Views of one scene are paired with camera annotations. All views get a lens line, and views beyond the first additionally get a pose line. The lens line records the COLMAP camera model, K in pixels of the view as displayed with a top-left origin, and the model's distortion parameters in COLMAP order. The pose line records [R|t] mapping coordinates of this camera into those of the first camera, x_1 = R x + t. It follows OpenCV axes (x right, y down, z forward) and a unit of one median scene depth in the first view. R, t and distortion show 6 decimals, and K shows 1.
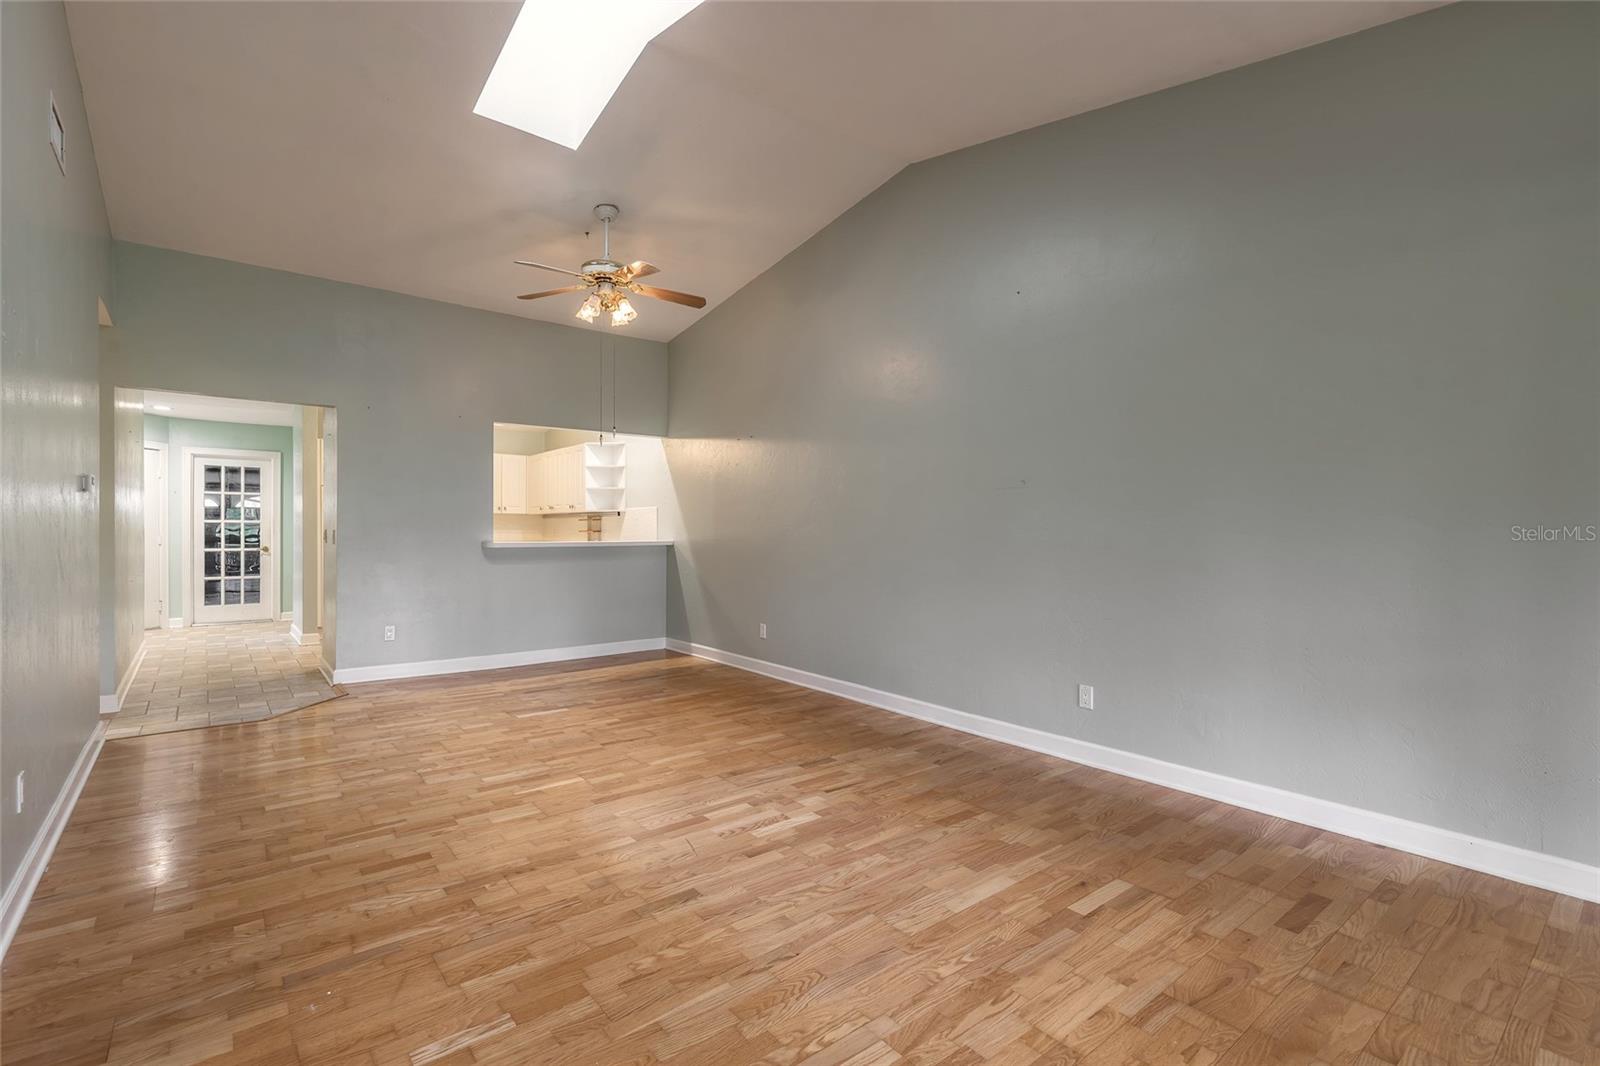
lens RADIAL K [[730.5, 0, 800.0], [0, 730.5, 533.0], [0, 0, 1]] dist [0.011663, -0.000035]
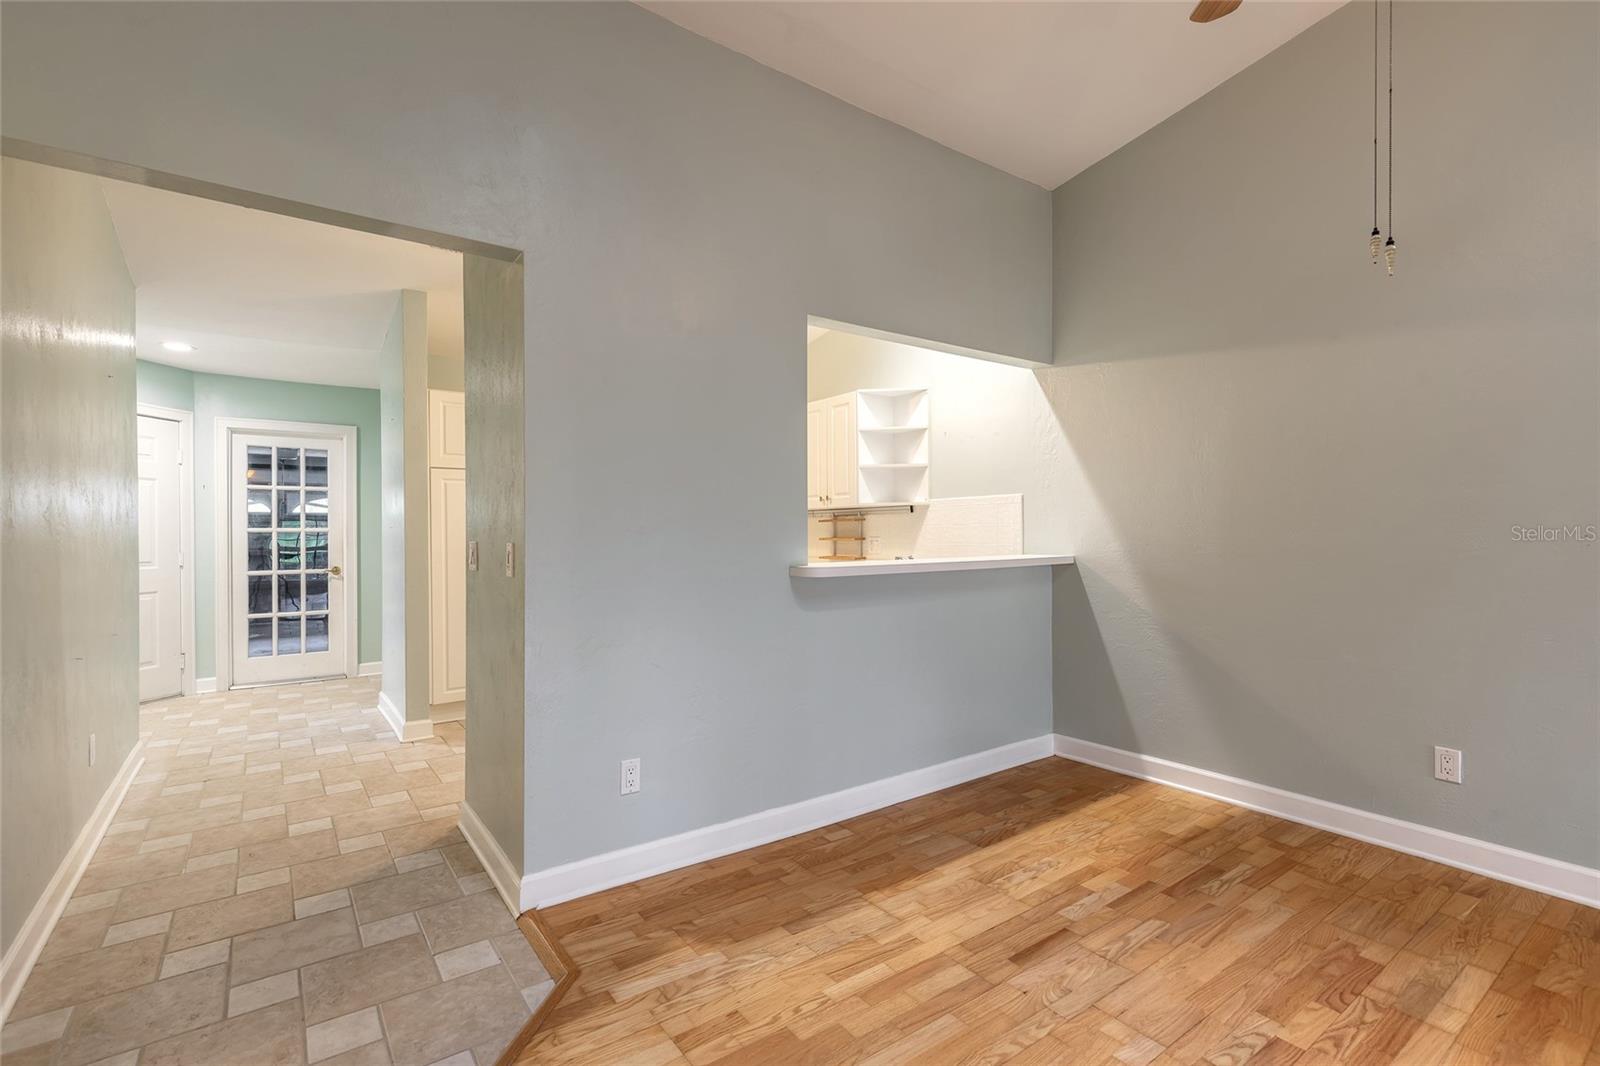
lens RADIAL K [[730.5, 0, 800.0], [0, 730.5, 533.0], [0, 0, 1]] dist [0.011663, -0.000035]
pose [[0.998728, -0.011289, -0.049138, -0.291451], [0.011039, 0.999925, -0.005366, -0.004271], [0.049195, 0.004817, 0.998778, 0.378107]]
